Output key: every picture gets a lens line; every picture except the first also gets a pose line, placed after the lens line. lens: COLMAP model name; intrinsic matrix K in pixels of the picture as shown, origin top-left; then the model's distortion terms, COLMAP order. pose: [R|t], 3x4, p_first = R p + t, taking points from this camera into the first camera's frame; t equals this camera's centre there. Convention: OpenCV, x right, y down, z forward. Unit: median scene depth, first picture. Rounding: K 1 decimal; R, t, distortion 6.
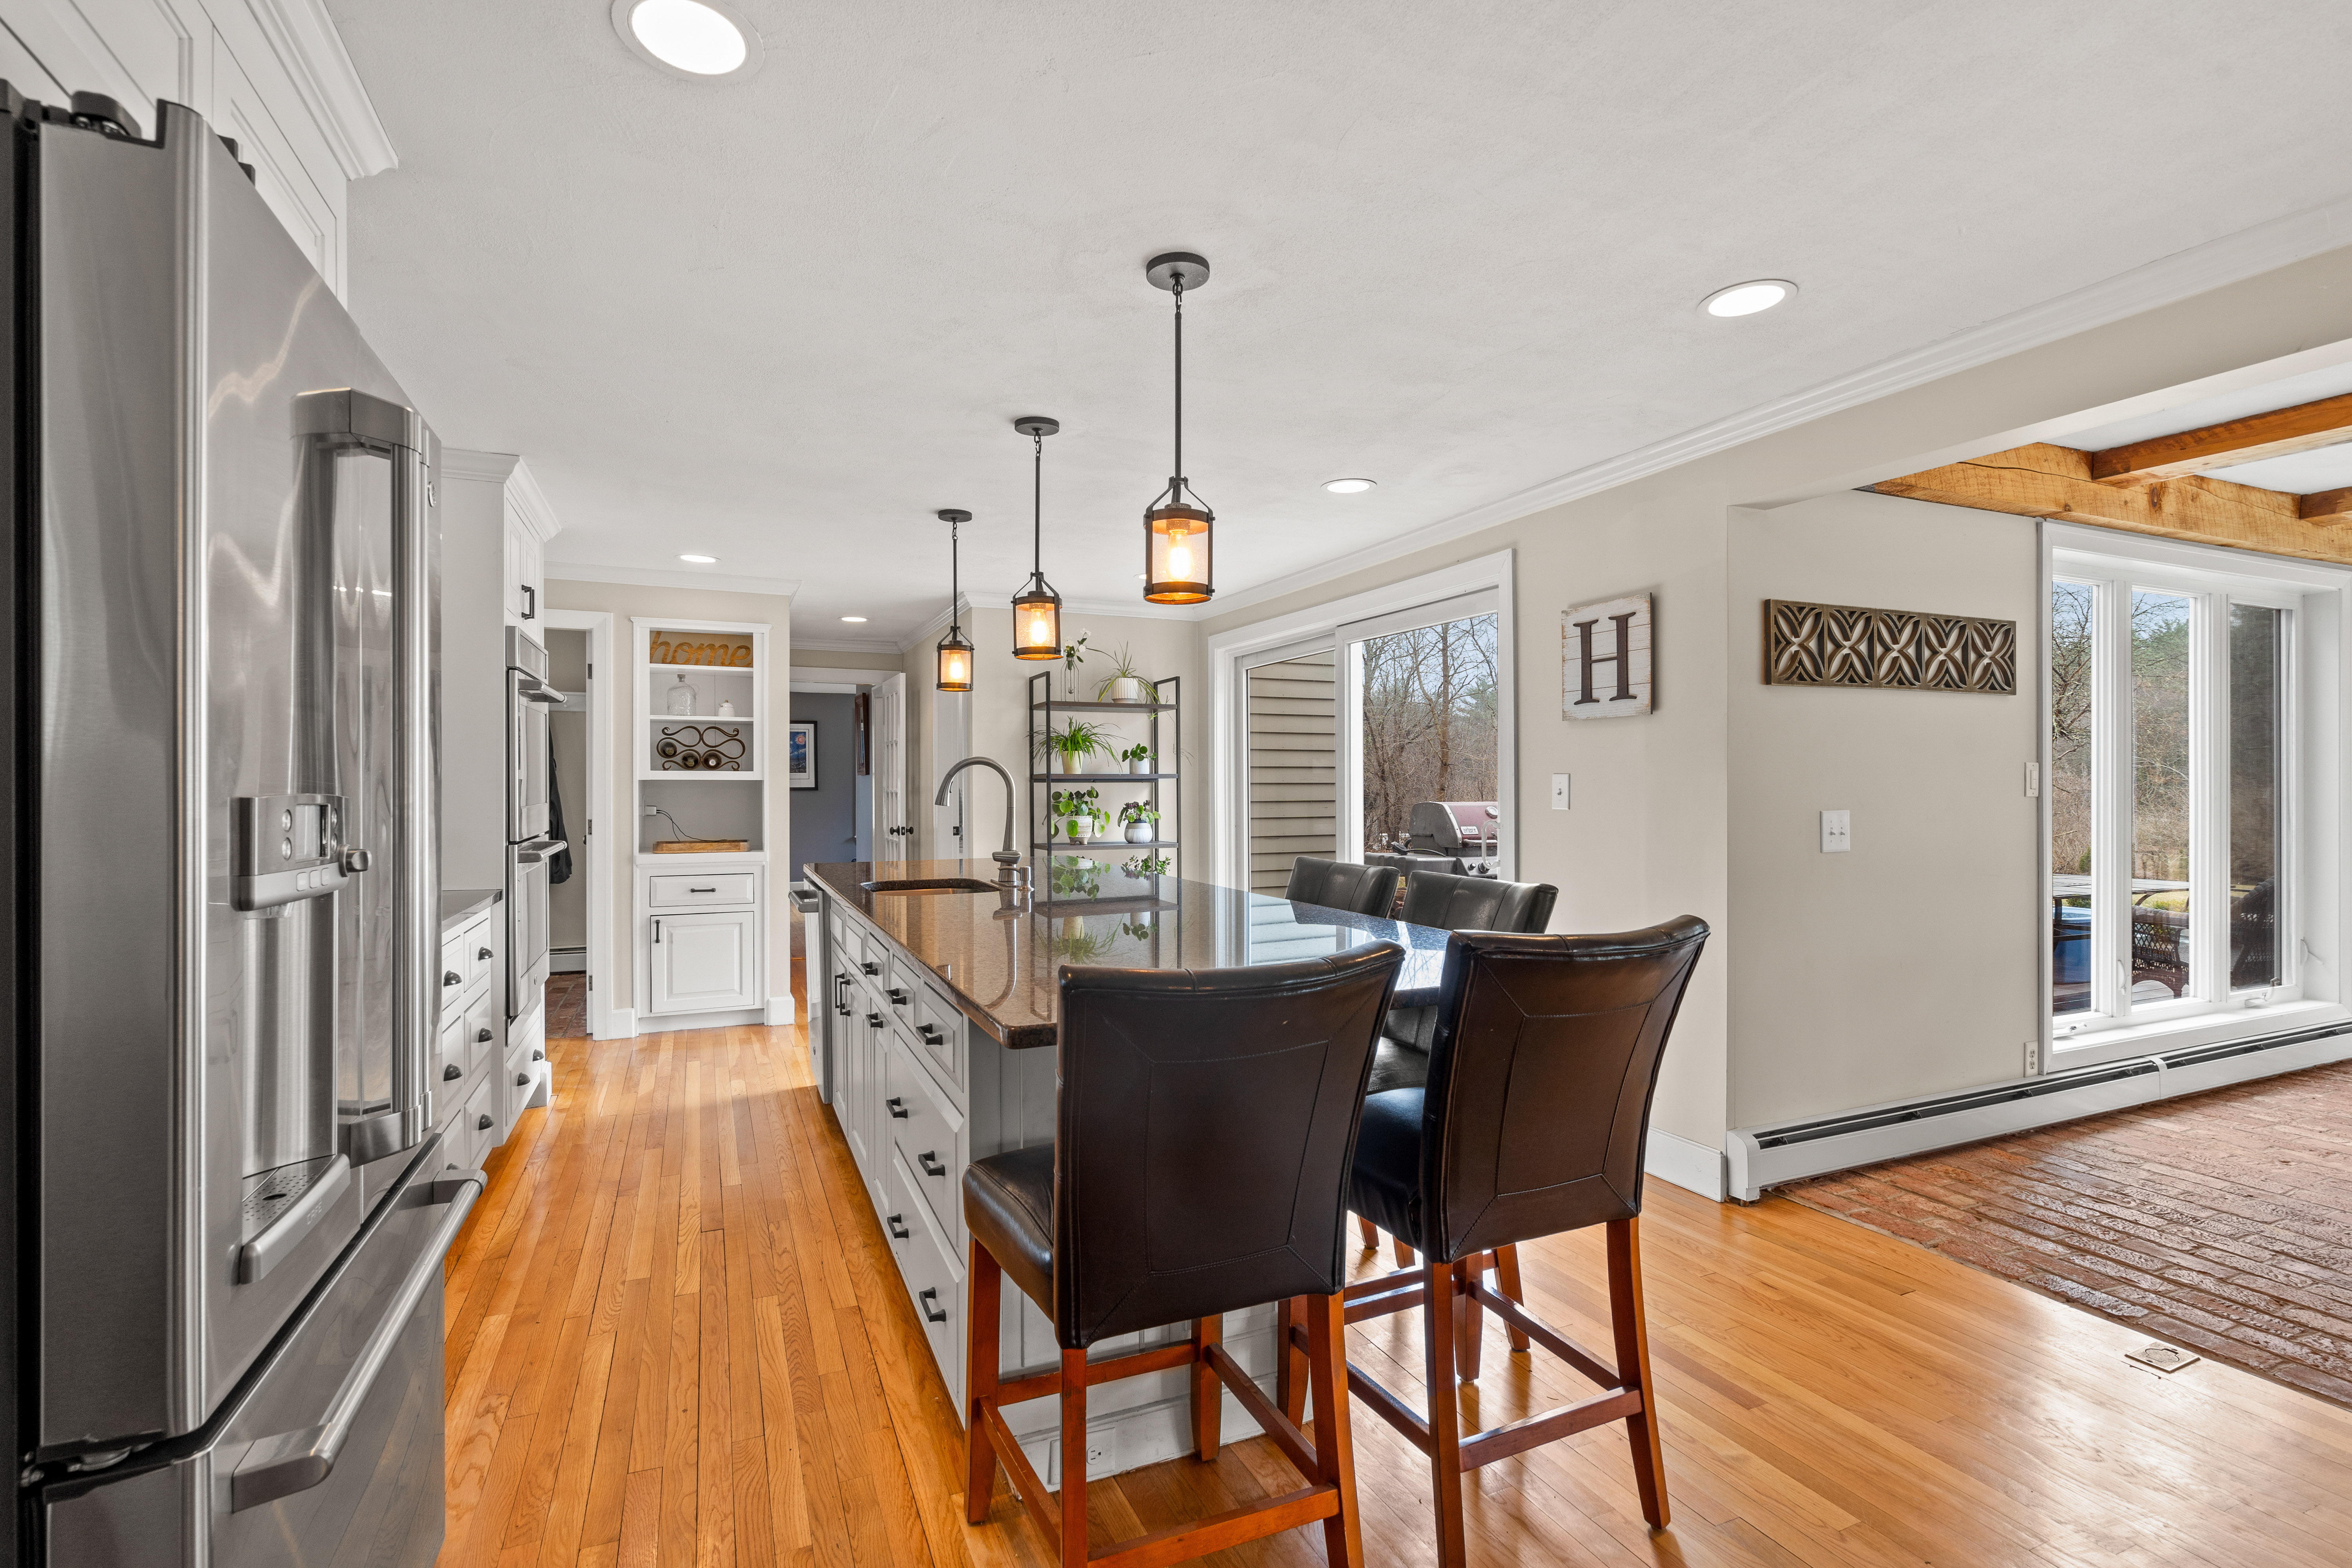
lens RADIAL K [[1073.4, 0, 1175.5], [0, 1073.4, 780.3], [0, 0, 1]] dist [-0.002265, -0.000064]
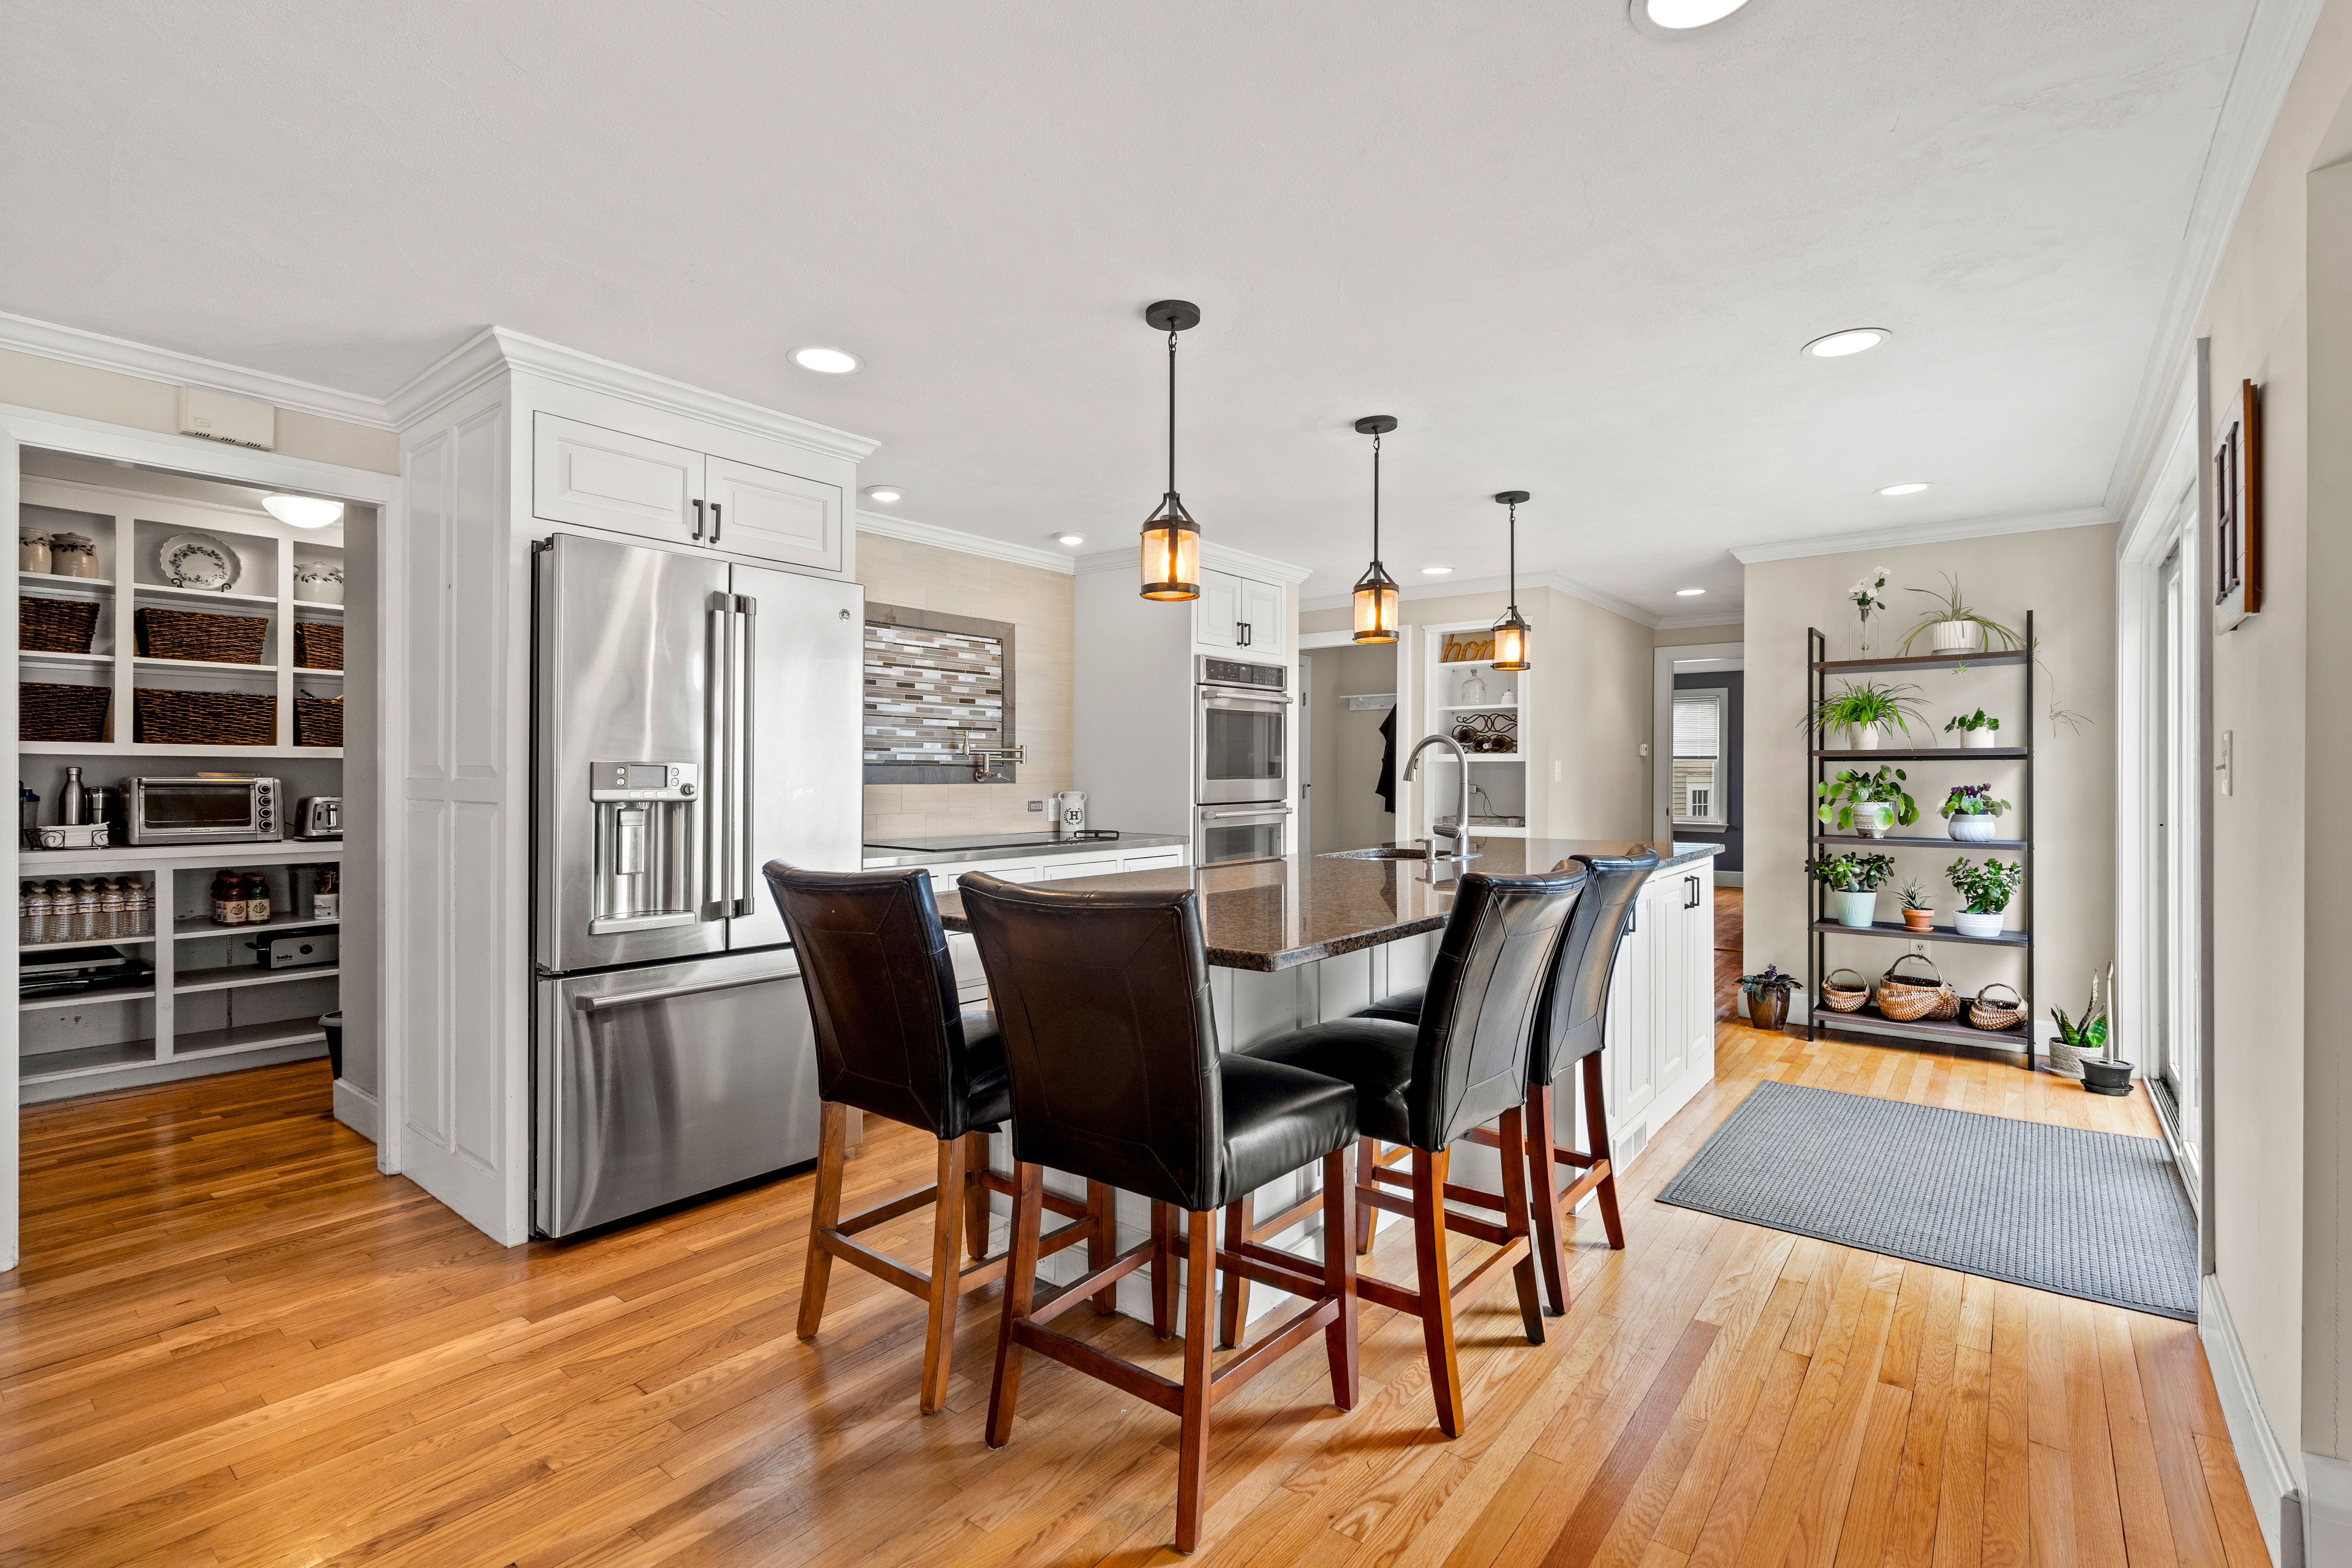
lens RADIAL K [[1073.4, 0, 1168.2], [0, 1073.4, 782.7], [0, 0, 1]] dist [-0.002265, -0.000064]
pose [[0.458797, 0.008699, -0.888499, 0.400932], [0.004060, 0.999921, 0.011887, 0.006853], [0.888532, -0.009061, 0.458725, 0.182232]]
